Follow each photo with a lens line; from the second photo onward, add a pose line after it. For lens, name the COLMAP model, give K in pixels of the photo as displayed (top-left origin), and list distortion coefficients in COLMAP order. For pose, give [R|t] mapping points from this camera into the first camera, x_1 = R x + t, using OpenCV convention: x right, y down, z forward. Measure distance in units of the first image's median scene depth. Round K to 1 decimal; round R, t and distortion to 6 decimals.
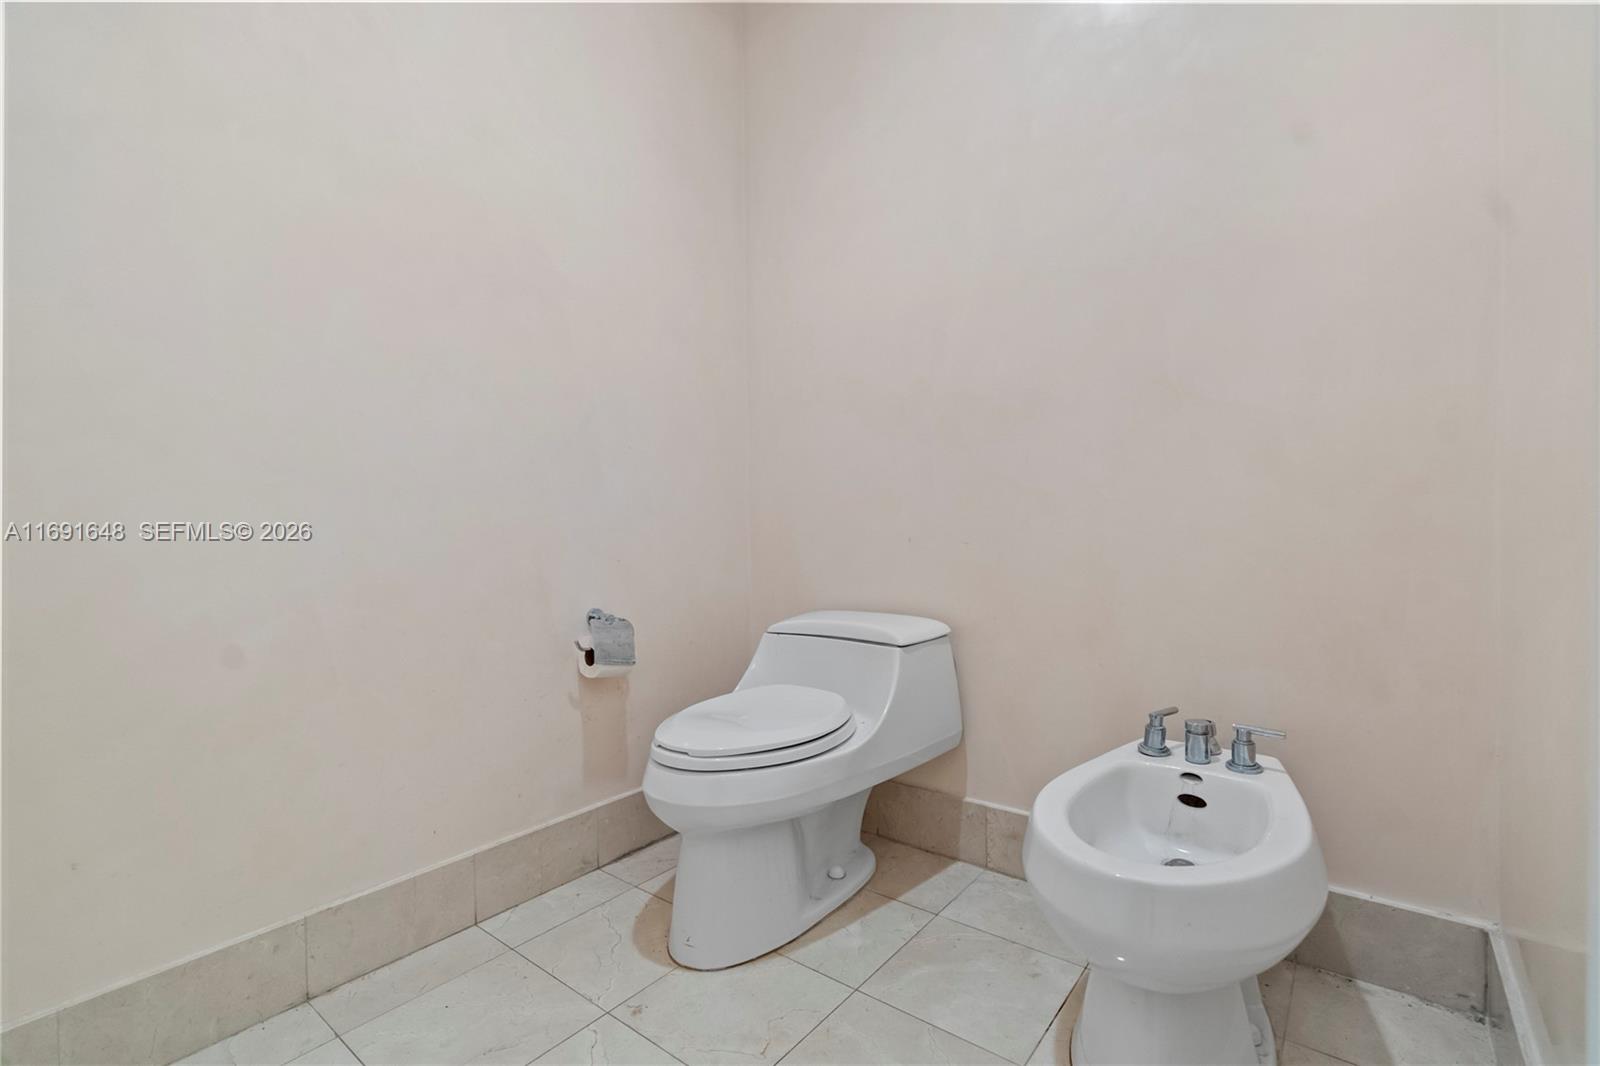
lens RADIAL K [[720.6, 0, 794.7], [0, 720.6, 529.1], [0, 0, 1]] dist [-0.004143, 0.001945]
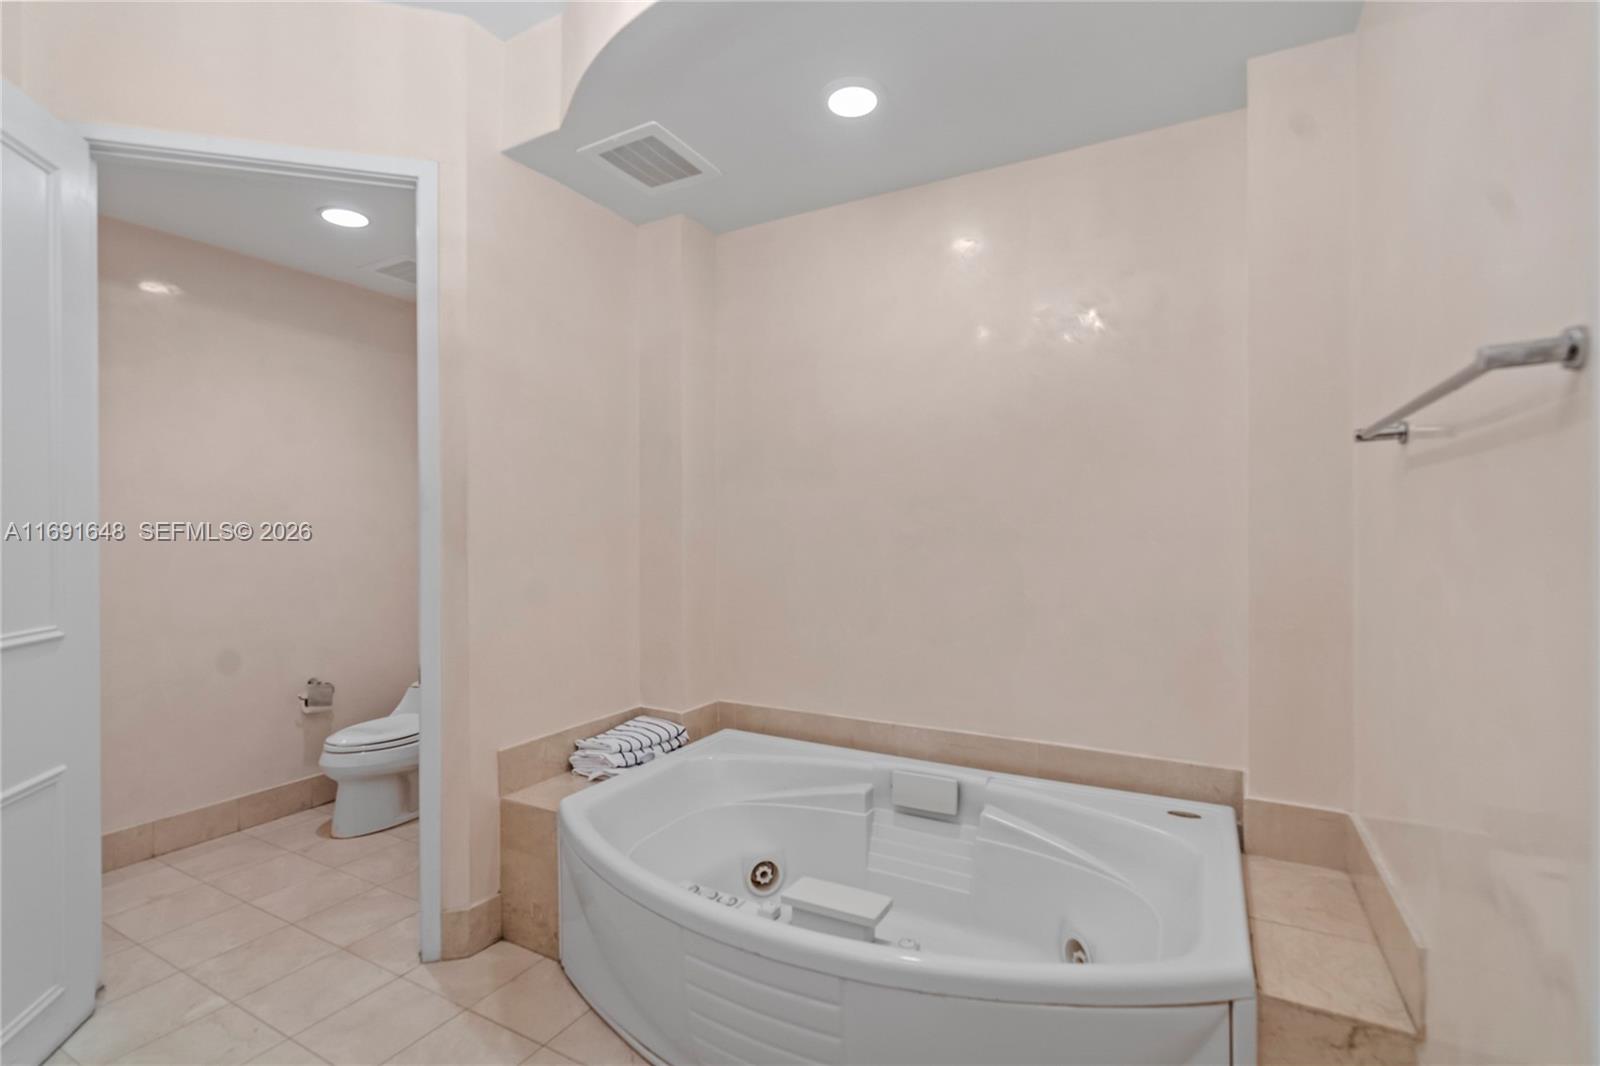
lens RADIAL K [[720.6, 0, 794.7], [0, 720.6, 529.1], [0, 0, 1]] dist [-0.004143, 0.001945]
pose [[0.985124, 0.010788, 0.171507, 0.755607], [-0.008909, 0.999892, -0.011723, -0.316489], [-0.171615, 0.010021, 0.985113, -1.308774]]
